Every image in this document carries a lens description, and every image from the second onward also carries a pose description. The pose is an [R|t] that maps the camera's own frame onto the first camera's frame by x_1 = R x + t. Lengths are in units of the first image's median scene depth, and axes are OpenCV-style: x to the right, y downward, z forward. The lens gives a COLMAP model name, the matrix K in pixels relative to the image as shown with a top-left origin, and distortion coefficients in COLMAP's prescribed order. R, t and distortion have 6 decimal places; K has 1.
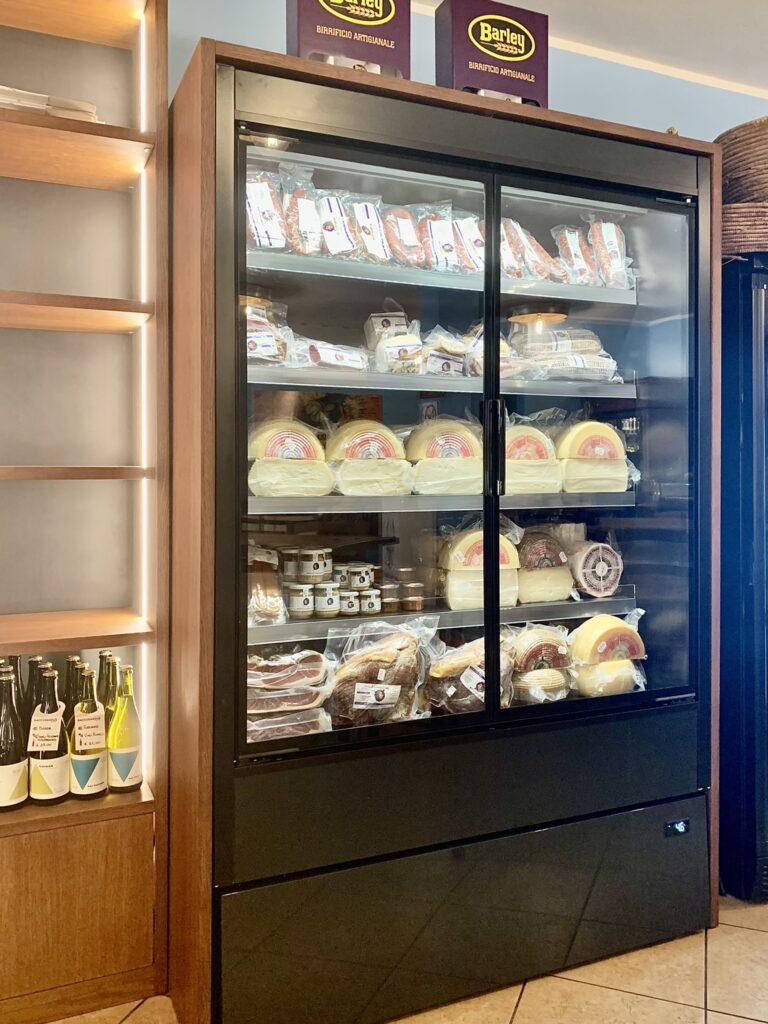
lens RADIAL K [[844.8, 0, 384.4], [0, 844.8, 458.4], [0, 0, 1]] dist [0.013523, -0.000893]
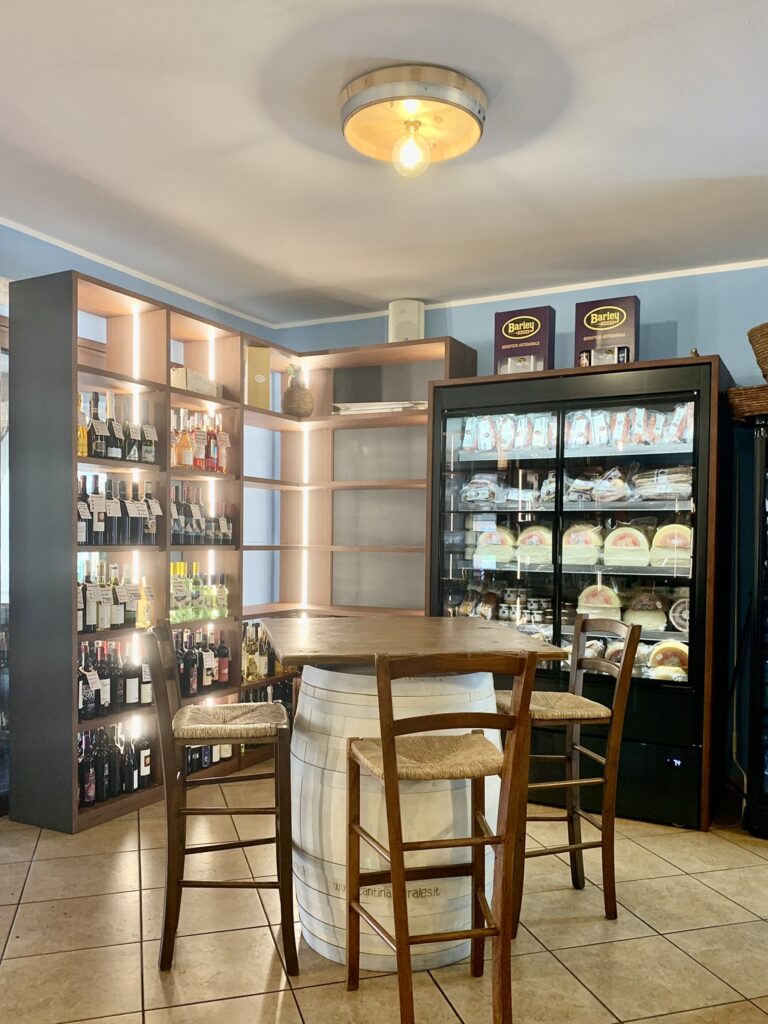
lens RADIAL K [[809.3, 0, 385.3], [0, 809.3, 556.8], [0, 0, 1]] dist [0.021459, 0.002209]
pose [[0.613147, 0.020755, -0.789696, 1.223272], [-0.015970, 0.999776, 0.013877, 0.007371], [0.789807, 0.004102, 0.613341, -0.450430]]
